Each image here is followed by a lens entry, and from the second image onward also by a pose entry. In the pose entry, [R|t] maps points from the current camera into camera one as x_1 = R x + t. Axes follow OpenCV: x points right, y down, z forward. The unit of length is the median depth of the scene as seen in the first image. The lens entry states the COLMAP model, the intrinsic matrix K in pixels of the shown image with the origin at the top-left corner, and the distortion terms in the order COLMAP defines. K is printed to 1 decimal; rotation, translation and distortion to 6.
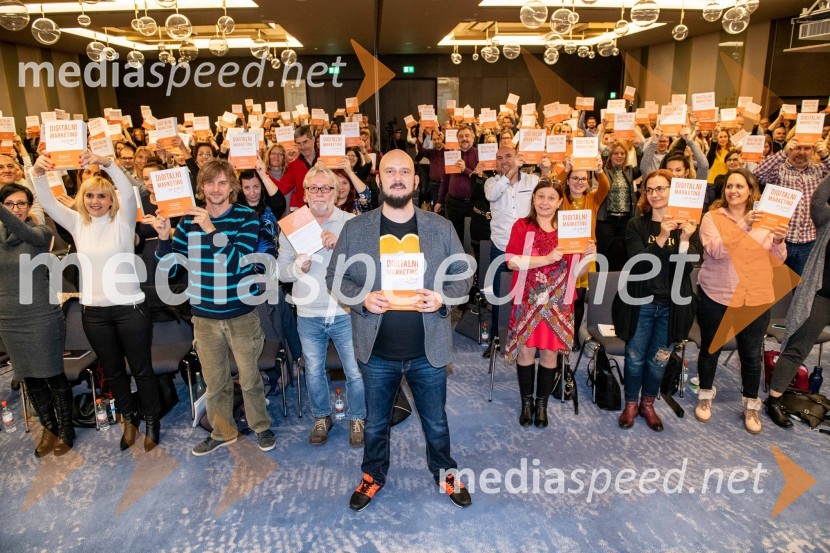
lens RADIAL K [[581.0, 0, 416.6], [0, 581.0, 270.7], [0, 0, 1]] dist [-0.052679, -0.000023]
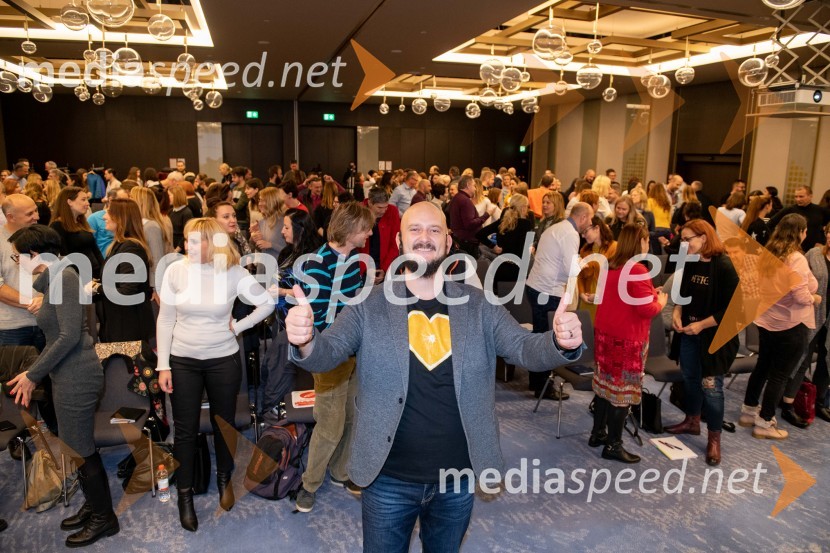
lens RADIAL K [[590.8, 0, 411.0], [0, 590.8, 267.5], [0, 0, 1]] dist [-0.043626, -0.005340]
pose [[0.976404, -0.008832, 0.215772, -0.181378], [0.028133, 0.995851, -0.086546, 0.006565], [-0.214112, 0.090574, 0.972601, 0.000980]]
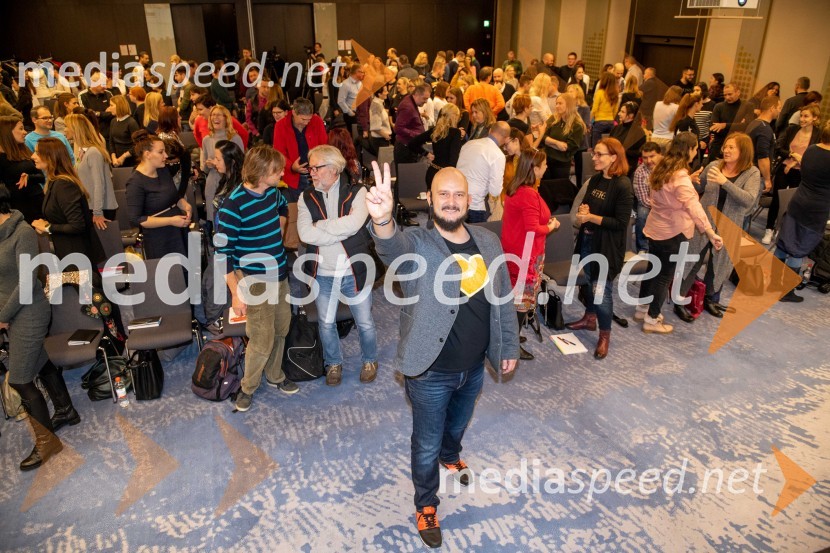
lens RADIAL K [[590.8, 0, 411.0], [0, 590.8, 267.5], [0, 0, 1]] dist [-0.043626, -0.005340]
pose [[0.969001, -0.084213, 0.232259, -0.131706], [0.052934, 0.989049, 0.137767, -0.042195], [-0.241317, -0.121202, 0.962848, -0.064539]]
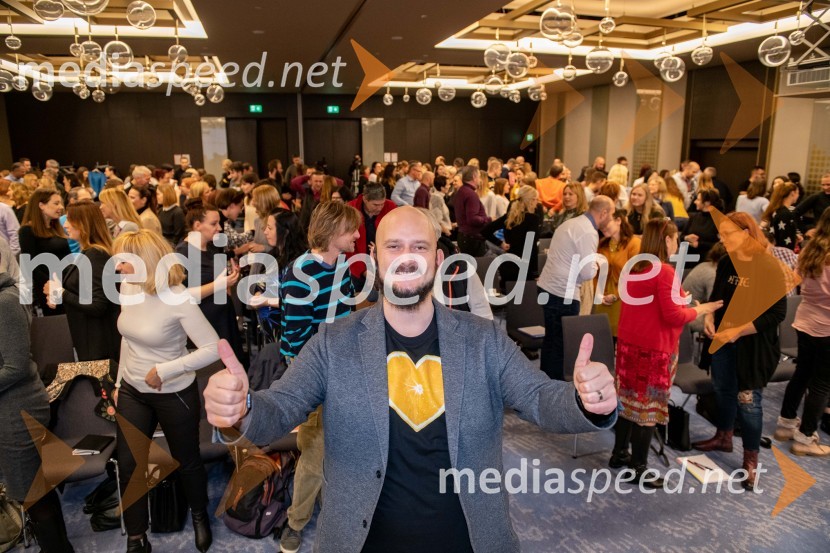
lens RADIAL K [[573.8, 0, 407.0], [0, 573.8, 267.7], [0, 0, 1]] dist [-0.047181, -0.003352]
pose [[0.981310, -0.028339, 0.190335, -0.155766], [0.041769, 0.996884, -0.066922, -0.012236], [-0.187845, 0.073622, 0.979436, 0.065148]]
